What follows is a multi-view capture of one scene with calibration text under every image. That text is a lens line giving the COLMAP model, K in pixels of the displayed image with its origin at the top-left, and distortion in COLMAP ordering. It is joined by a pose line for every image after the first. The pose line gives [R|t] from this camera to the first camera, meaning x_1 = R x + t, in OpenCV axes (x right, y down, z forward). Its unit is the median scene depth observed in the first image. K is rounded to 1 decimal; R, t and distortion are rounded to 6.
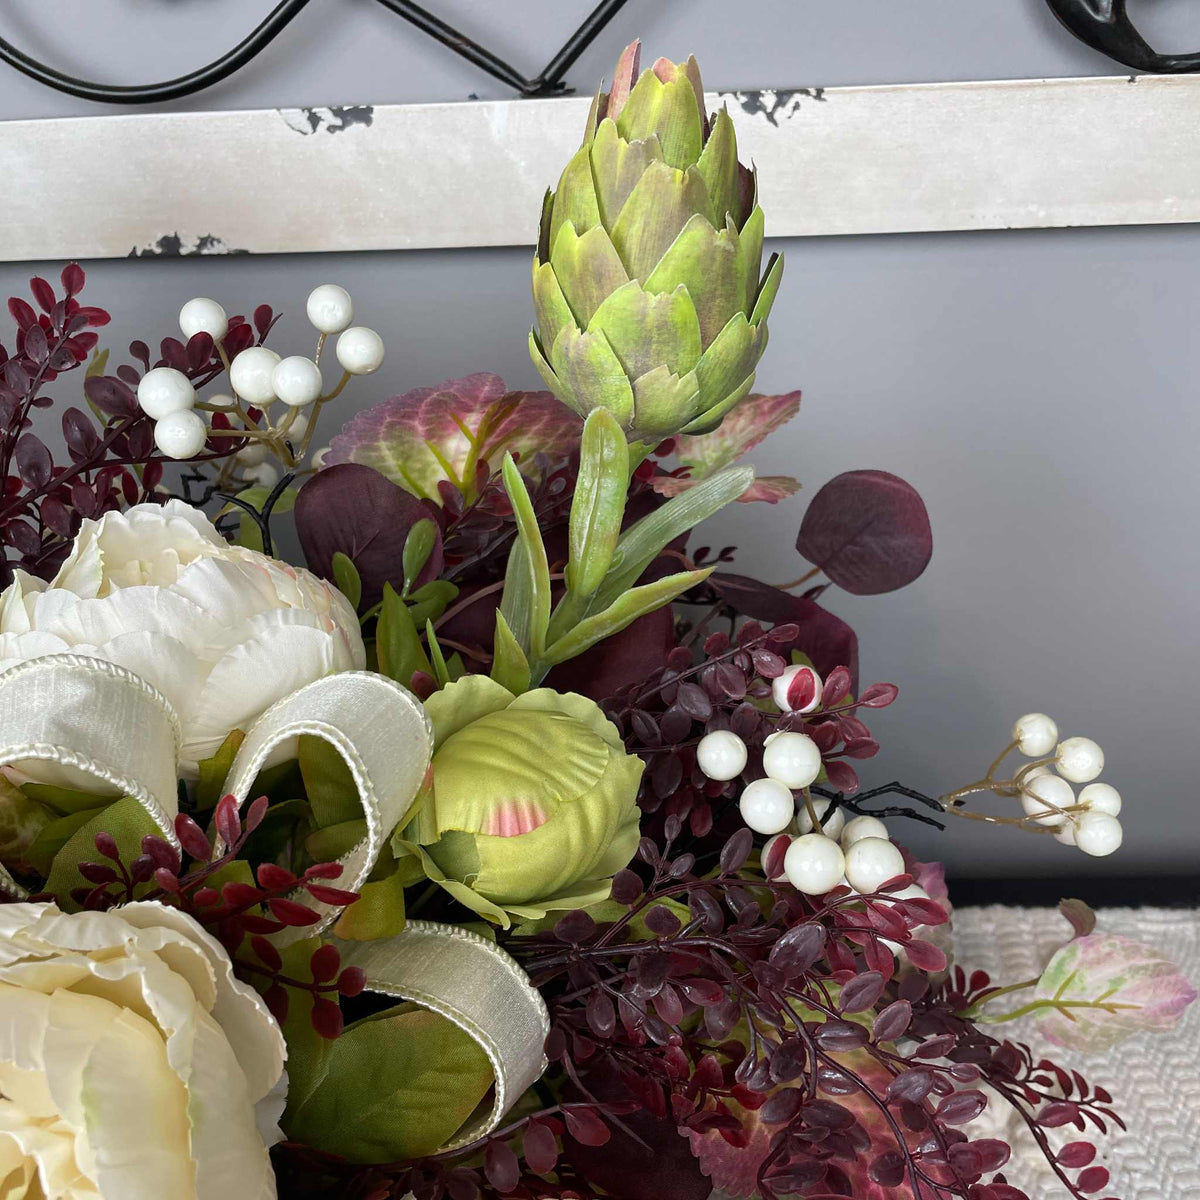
lens RADIAL K [[1208.7, 0, 611.2], [0, 1208.7, 681.5], [0, 0, 1]] dist [0.083800, -0.124924]
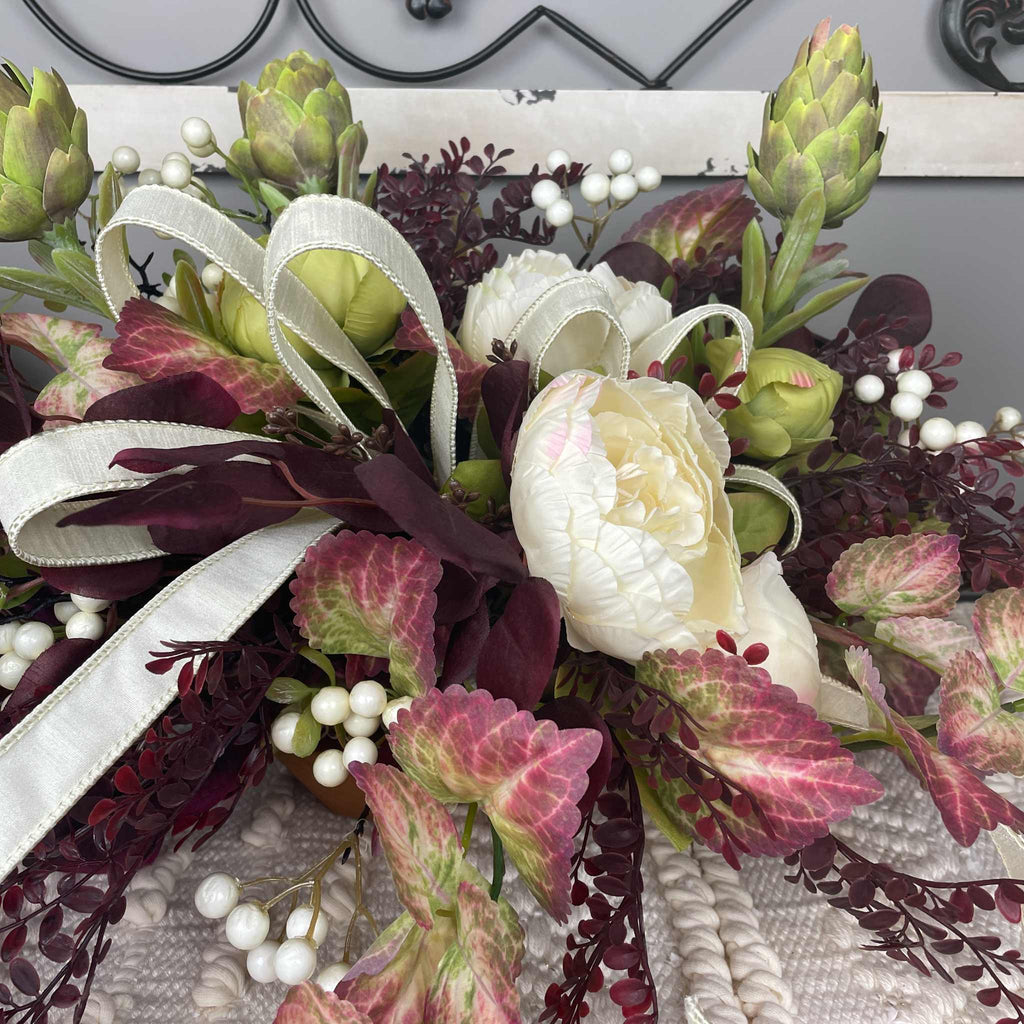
lens RADIAL K [[1031.4, 0, 501.1], [0, 1031.4, 461.1], [0, 0, 1]] dist [0.081006, -0.122467]
pose [[0.996281, 0.022080, 0.083281, -0.551625], [-0.004664, 0.979007, -0.203775, 0.462295], [-0.086032, 0.202628, 0.975469, -0.404884]]
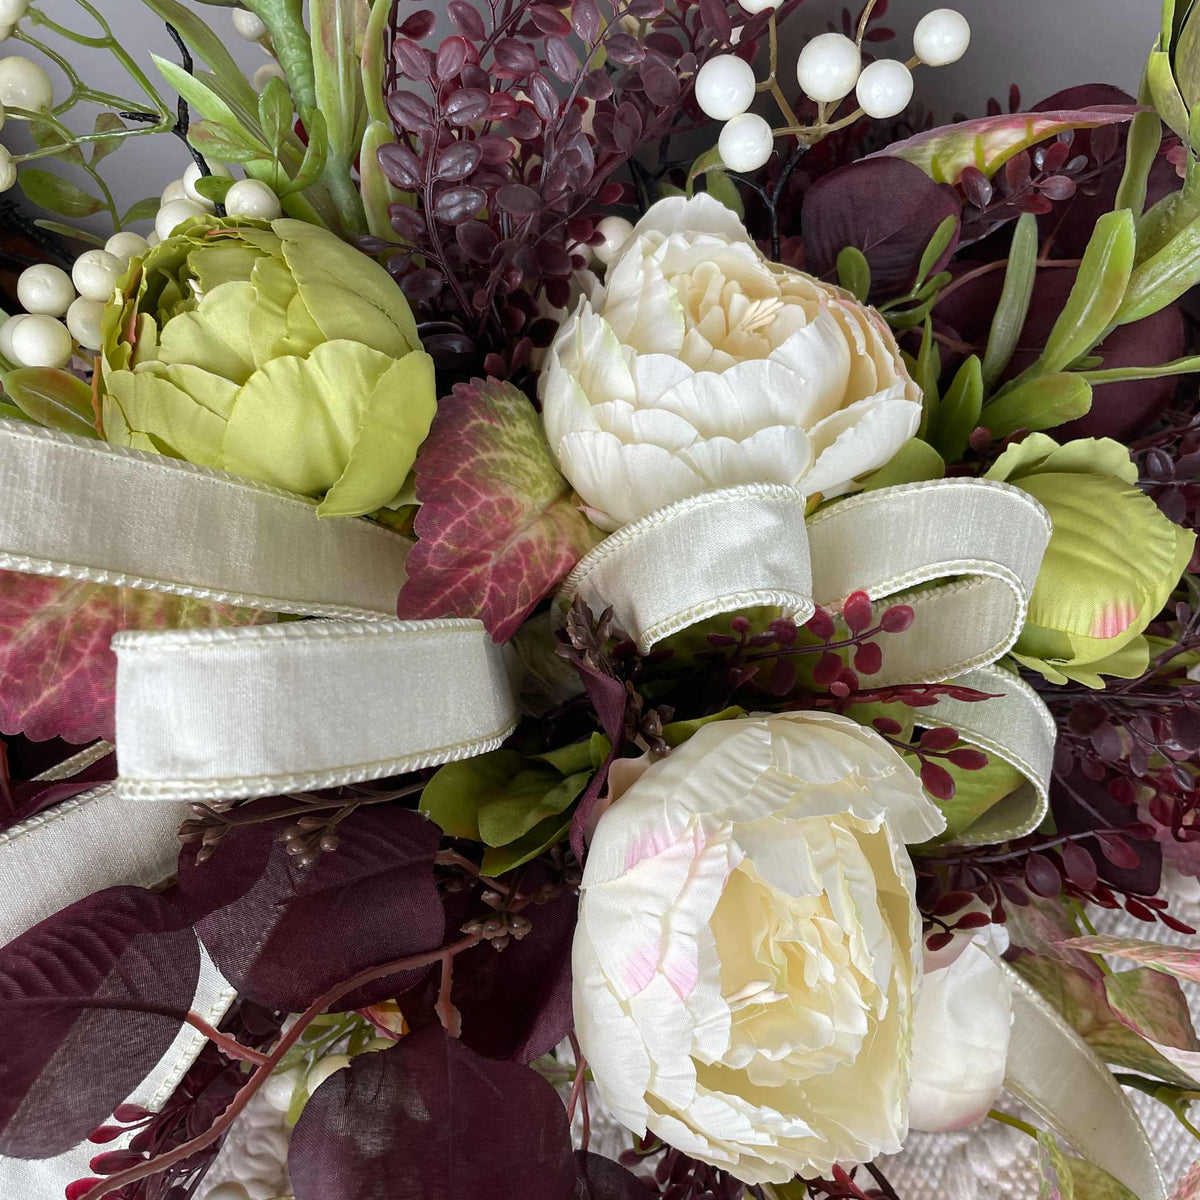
lens RADIAL K [[1229.1, 0, 609.8], [0, 1229.1, 593.5], [0, 0, 1]] dist [0.093695, -0.184408]
pose [[0.998326, 0.044735, 0.036666, -0.467333], [-0.056501, 0.889897, 0.452648, -0.313232], [-0.012380, -0.453962, 0.890935, 0.025643]]
